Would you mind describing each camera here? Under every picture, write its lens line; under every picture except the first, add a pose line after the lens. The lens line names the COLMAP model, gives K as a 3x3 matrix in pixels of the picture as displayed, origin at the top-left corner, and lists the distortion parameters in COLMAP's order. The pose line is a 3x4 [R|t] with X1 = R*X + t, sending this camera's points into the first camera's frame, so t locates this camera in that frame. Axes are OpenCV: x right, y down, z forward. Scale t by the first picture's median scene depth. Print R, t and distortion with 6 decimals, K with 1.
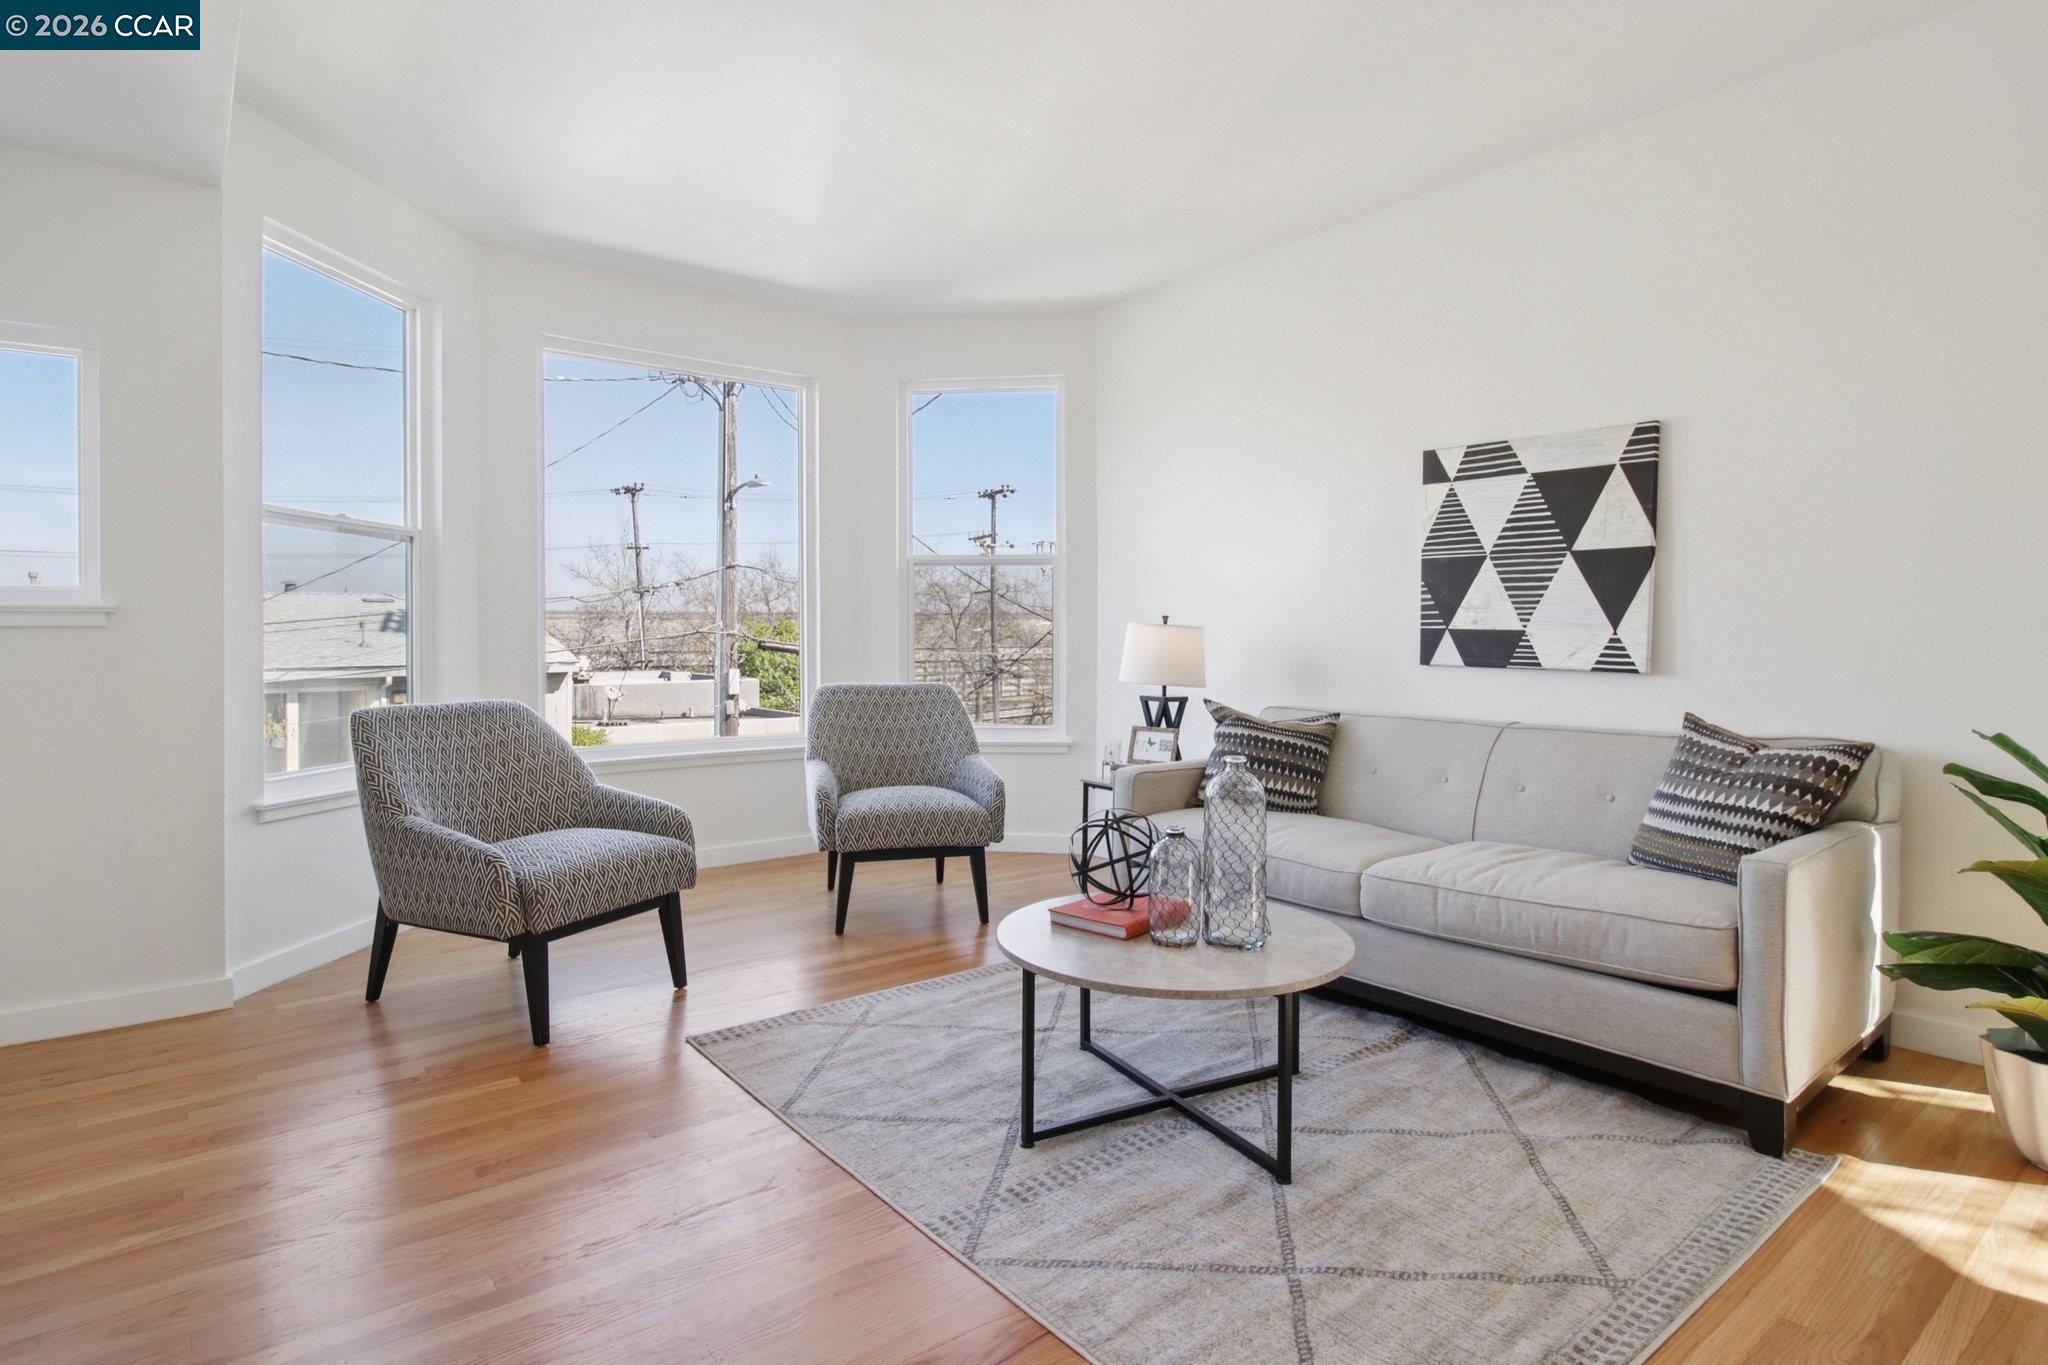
lens RADIAL K [[1066.1, 0, 1024.3], [0, 1066.1, 628.7], [0, 0, 1]] dist [-0.003475, -0.000794]
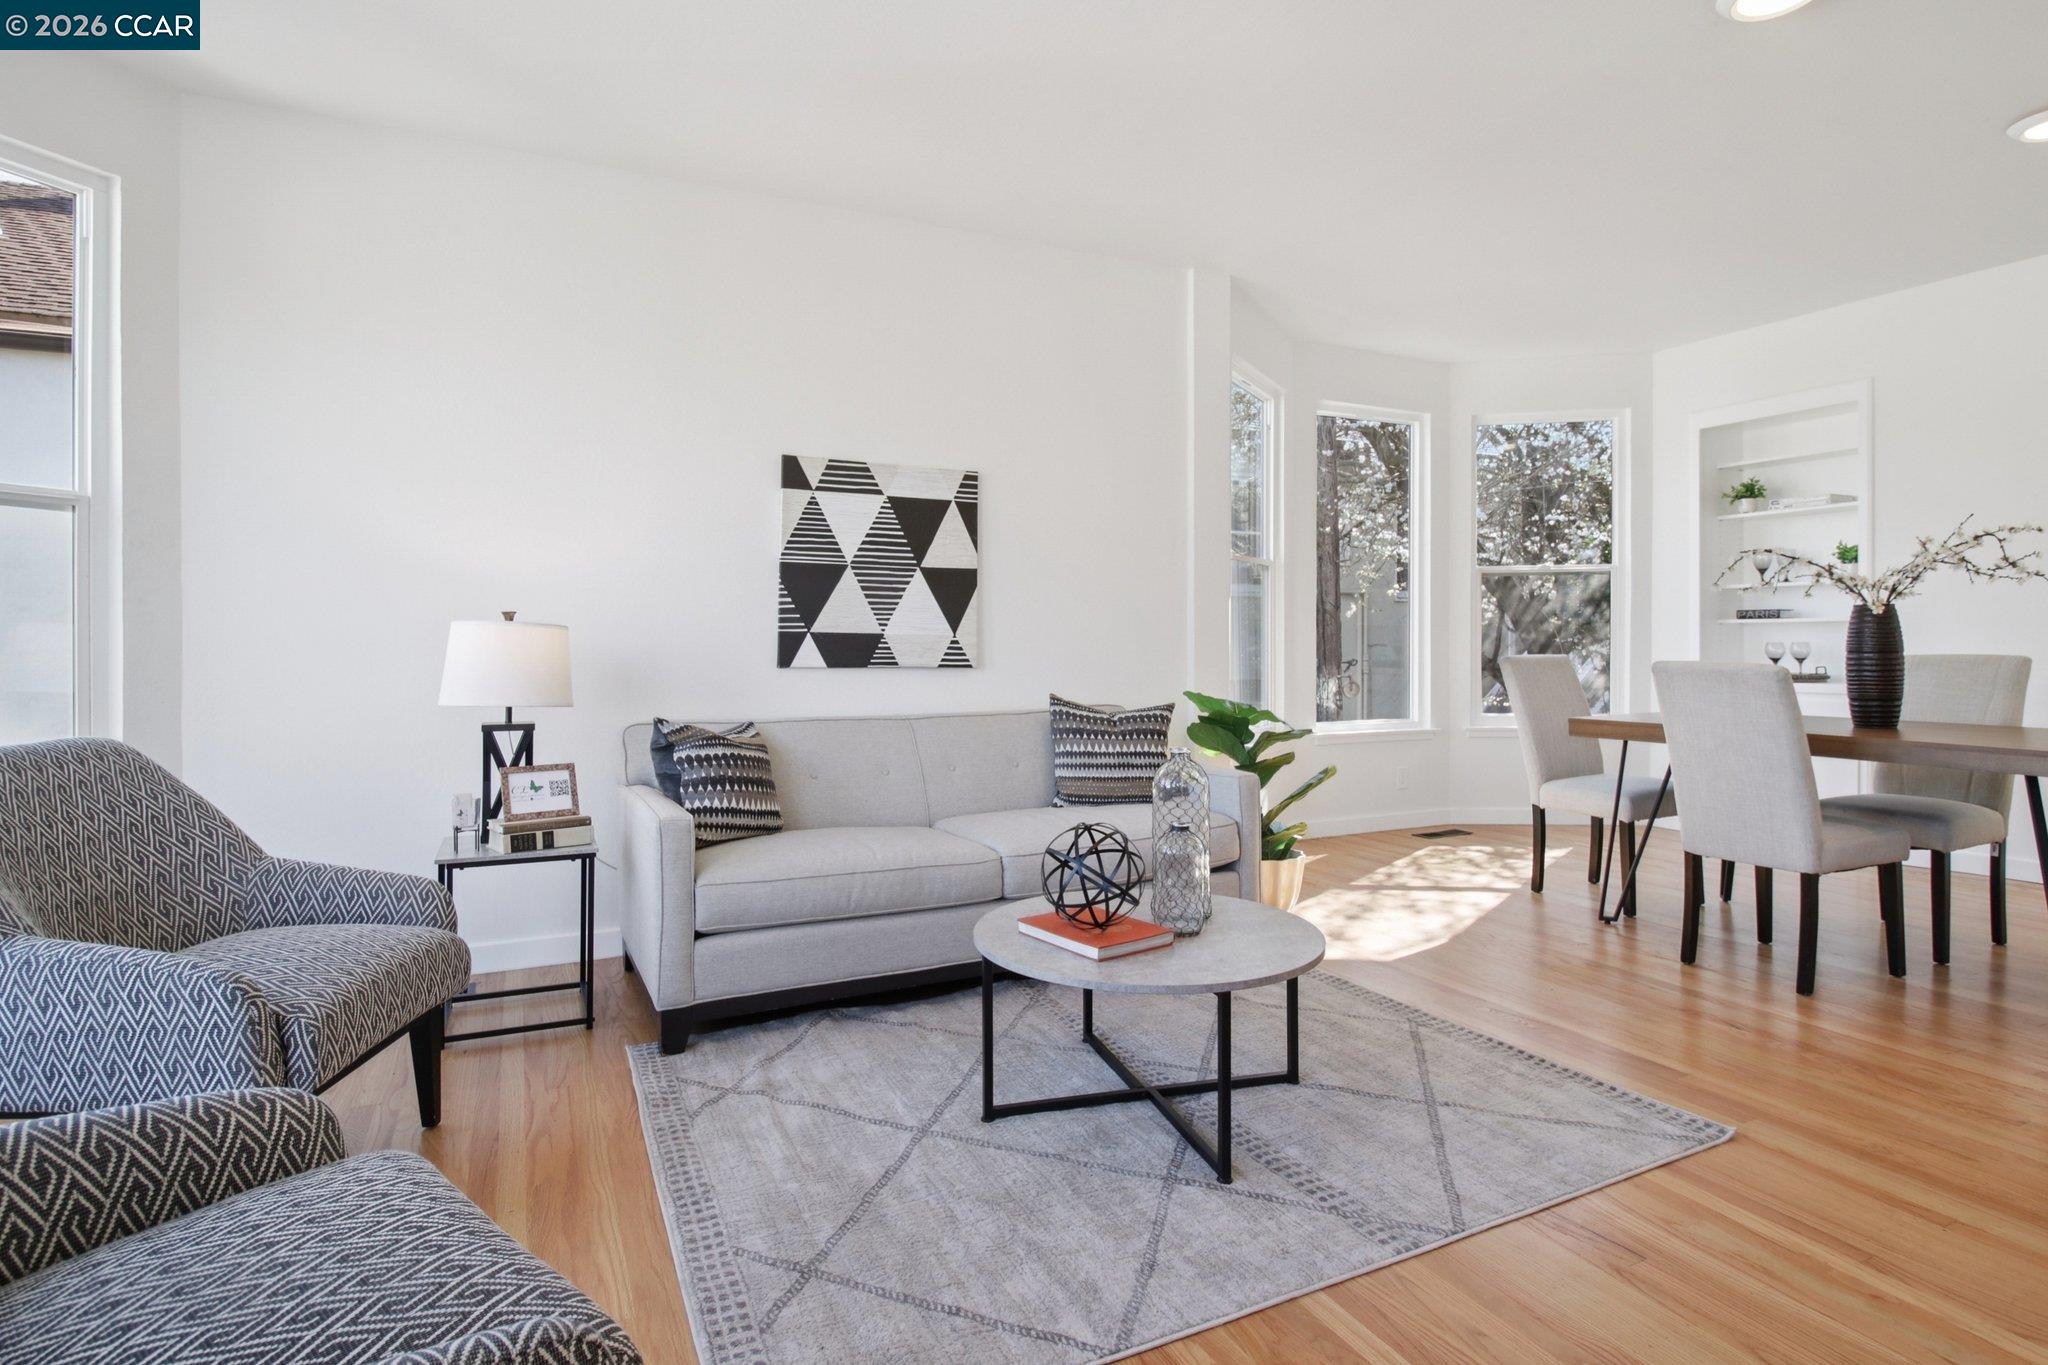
lens RADIAL K [[1036.6, 0, 1014.9], [0, 1036.6, 648.1], [0, 0, 1]] dist [-0.013678, -0.002326]
pose [[0.228183, -0.009305, 0.973574, -0.561594], [-0.001977, 0.999948, 0.010020, 0.005545], [-0.973616, -0.004211, 0.228153, 0.599622]]
